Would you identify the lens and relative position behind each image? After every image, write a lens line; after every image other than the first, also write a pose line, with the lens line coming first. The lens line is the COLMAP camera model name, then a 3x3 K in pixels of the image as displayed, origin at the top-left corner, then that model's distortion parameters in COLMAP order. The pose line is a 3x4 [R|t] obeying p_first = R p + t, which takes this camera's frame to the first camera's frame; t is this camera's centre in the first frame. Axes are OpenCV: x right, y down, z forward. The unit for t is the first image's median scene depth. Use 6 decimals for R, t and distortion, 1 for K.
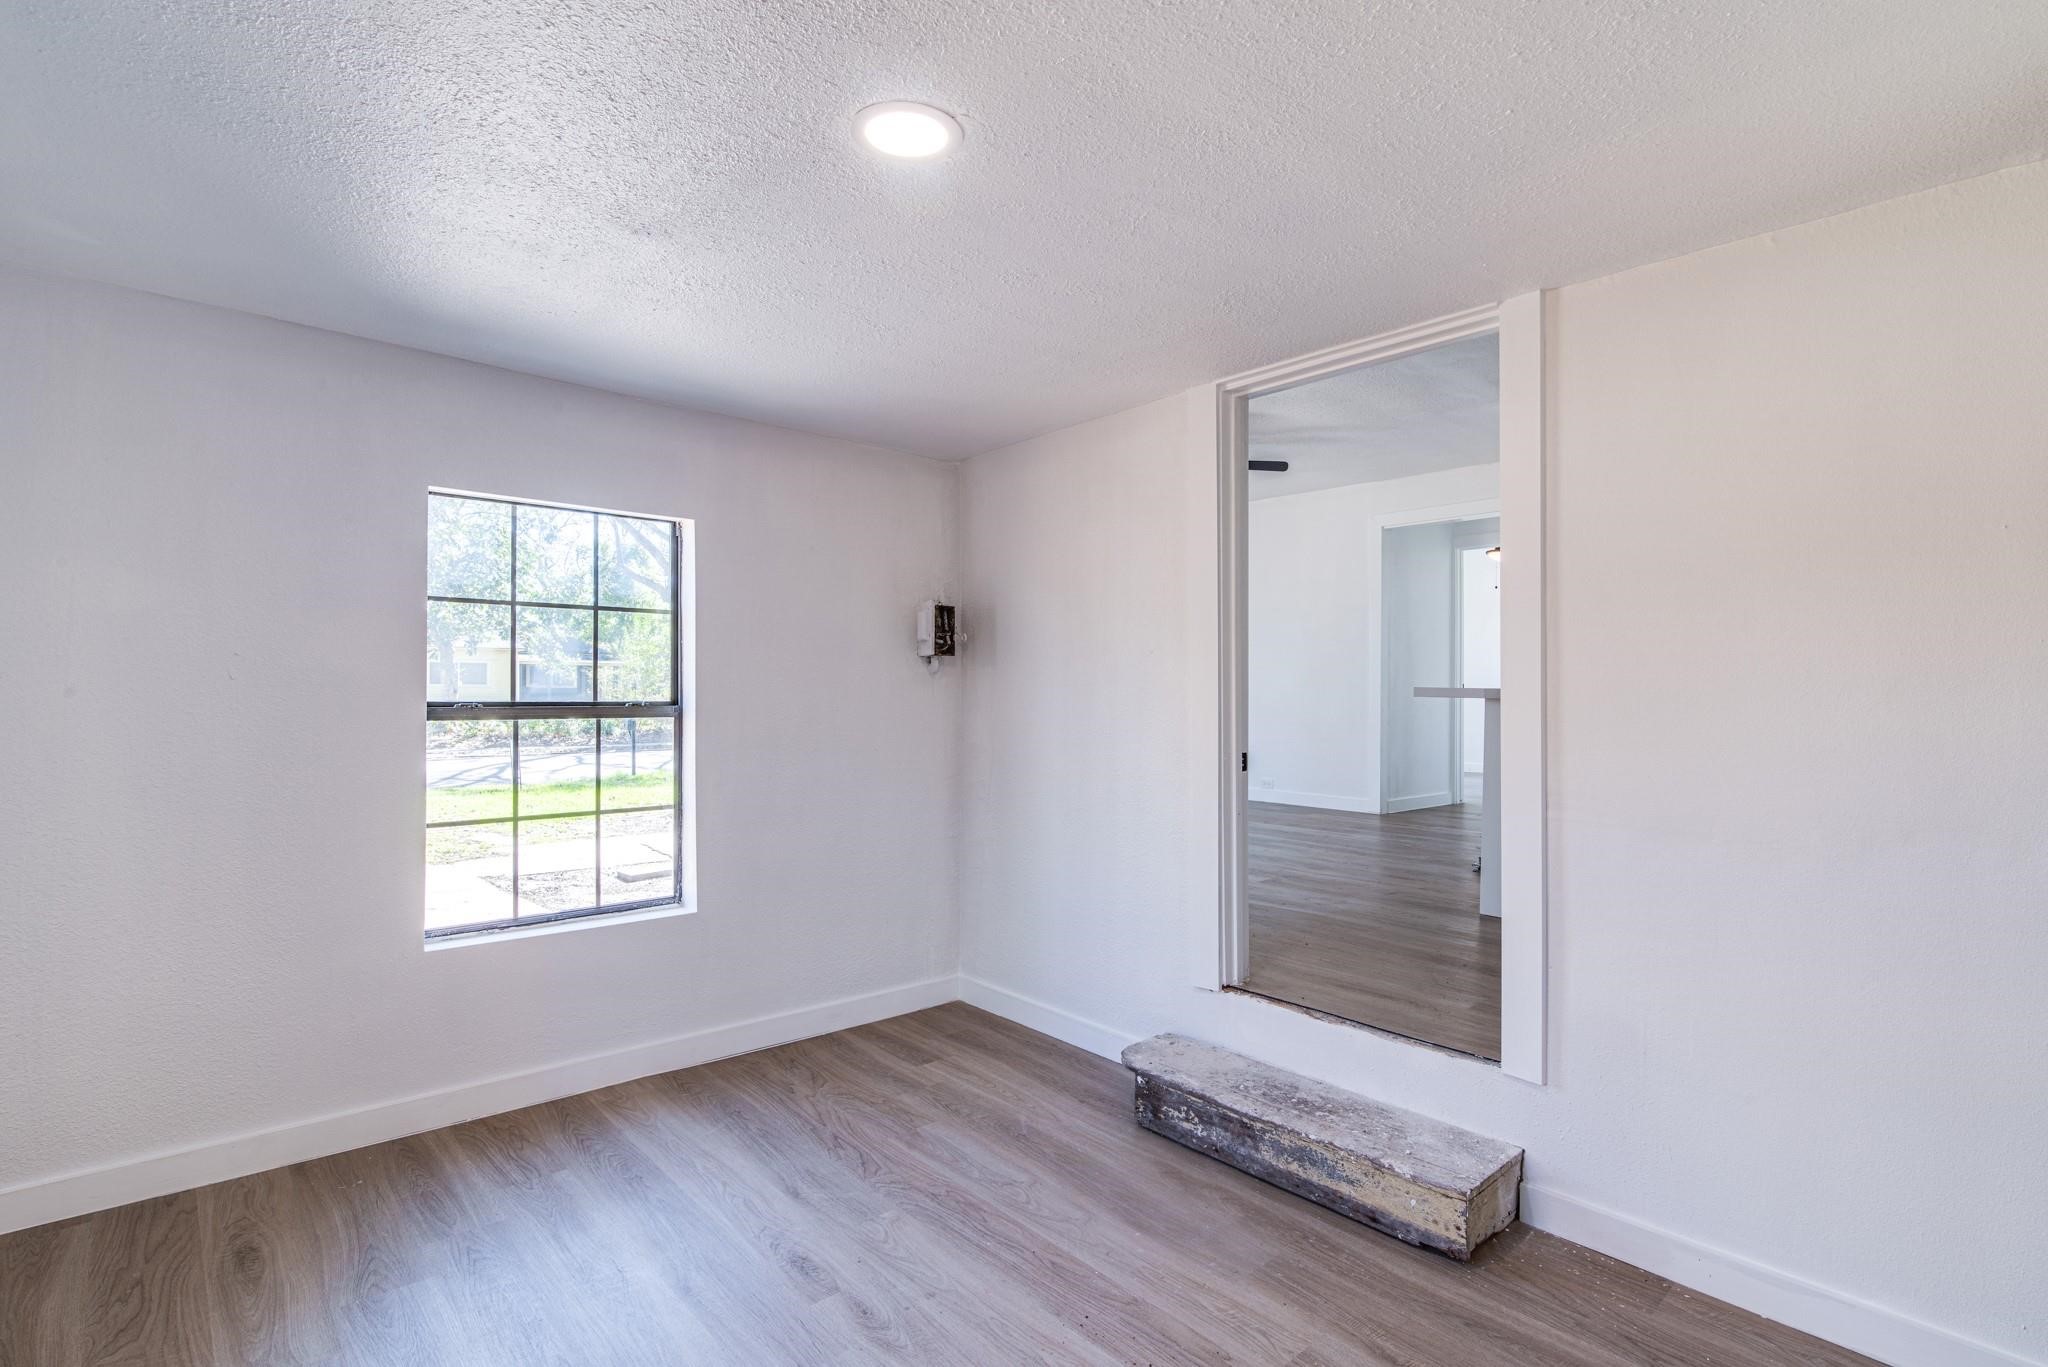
lens RADIAL K [[991.0, 0, 1028.4], [0, 991.0, 691.0], [0, 0, 1]] dist [0.001696, -0.000247]
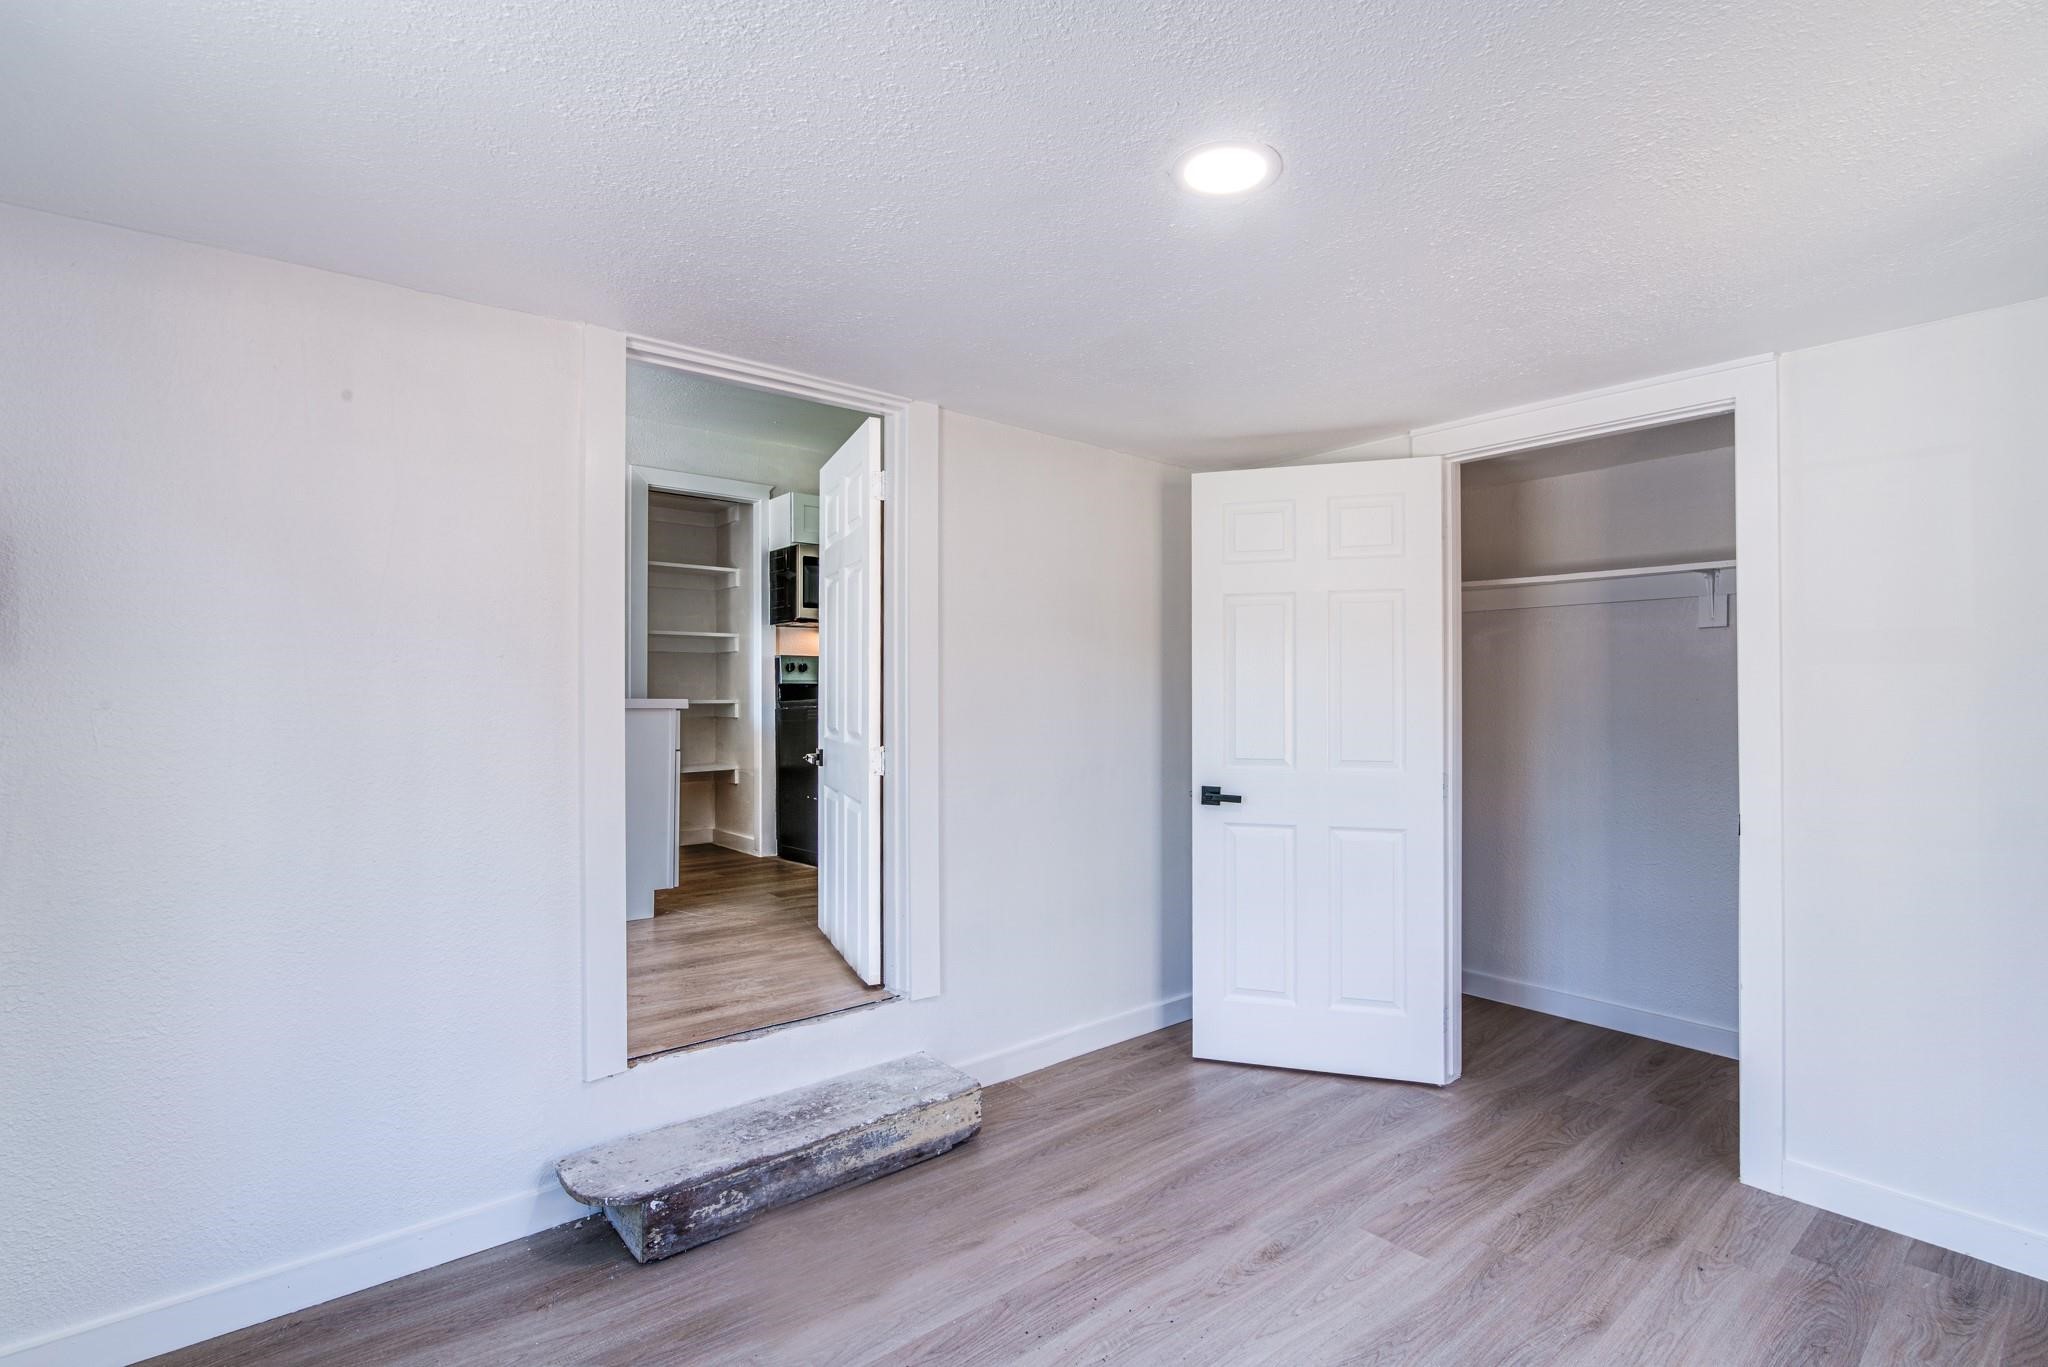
lens RADIAL K [[958.0, 0, 1018.3], [0, 958.0, 707.8], [0, 0, 1]] dist [0.000066, 0.000495]
pose [[0.031483, -0.007013, 0.999480, -0.719771], [0.009089, 0.999936, 0.006730, -0.003185], [-0.999463, 0.008872, 0.031545, 0.778518]]
